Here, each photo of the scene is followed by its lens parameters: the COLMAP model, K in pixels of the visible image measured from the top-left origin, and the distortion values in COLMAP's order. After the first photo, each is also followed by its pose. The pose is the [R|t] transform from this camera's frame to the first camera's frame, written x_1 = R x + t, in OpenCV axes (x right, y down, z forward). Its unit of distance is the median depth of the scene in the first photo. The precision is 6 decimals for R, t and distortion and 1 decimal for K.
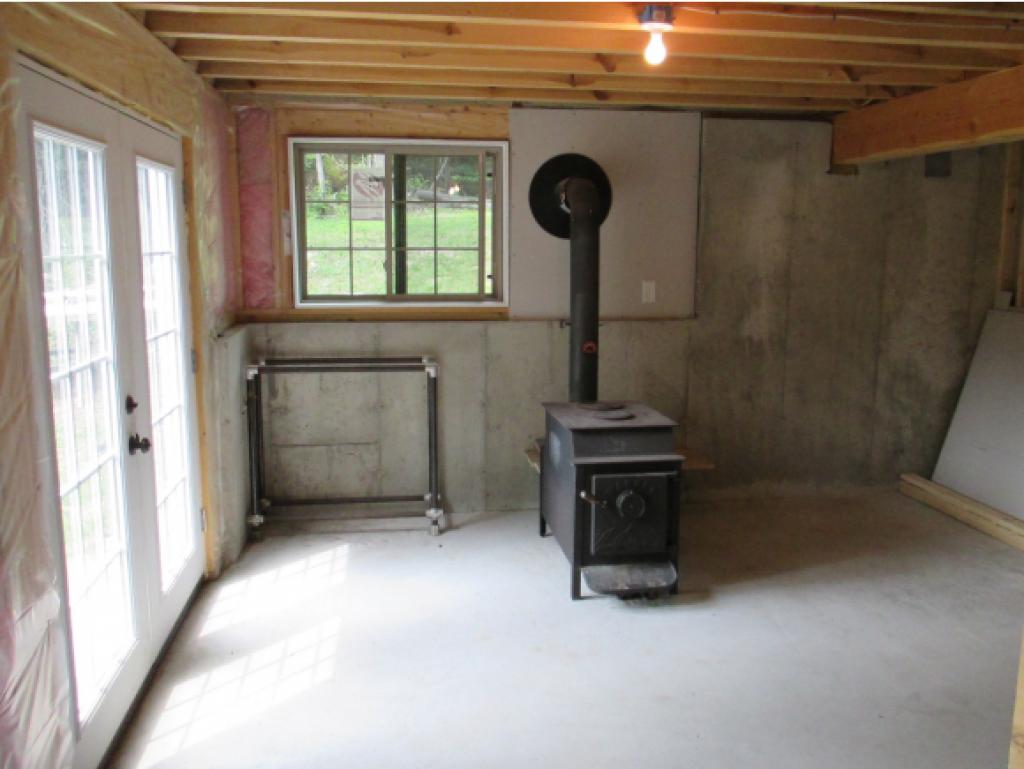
lens RADIAL K [[850.3, 0, 508.1], [0, 850.3, 385.3], [0, 0, 1]] dist [-0.028878, 0.013841]
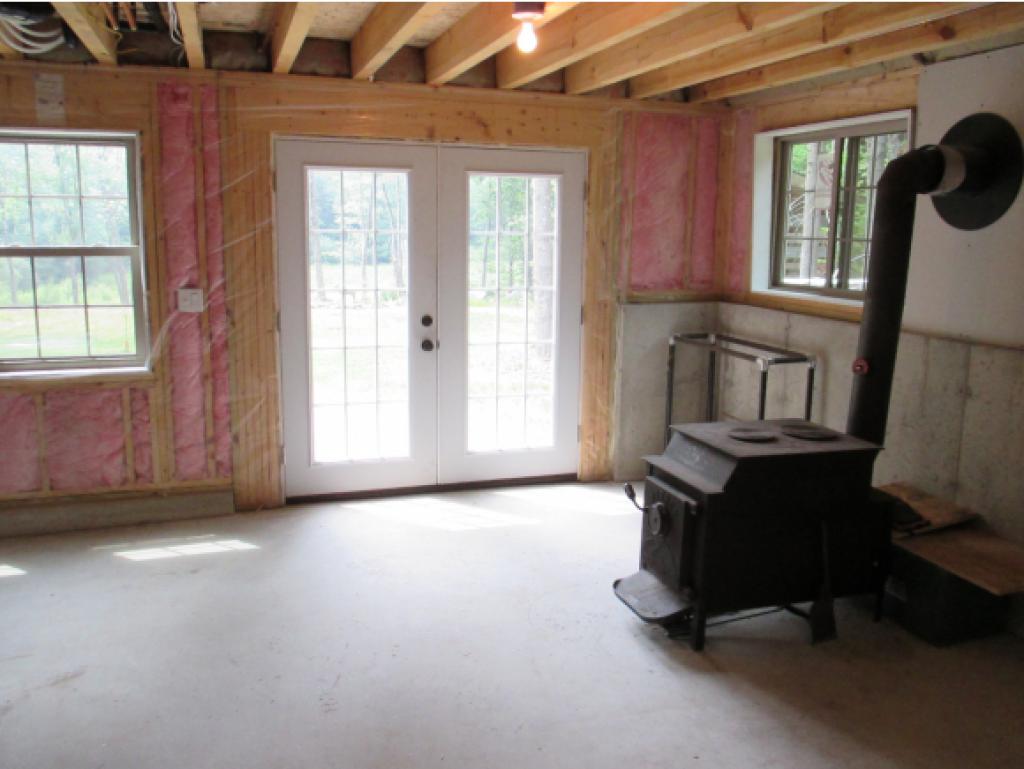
lens RADIAL K [[850.3, 0, 508.5], [0, 850.3, 379.6], [0, 0, 1]] dist [-0.028878, 0.013841]
pose [[0.179981, 0.175667, -0.967857, 0.762141], [-0.180486, 0.973118, 0.143059, -0.082050], [0.966970, 0.148936, 0.206848, 0.503068]]
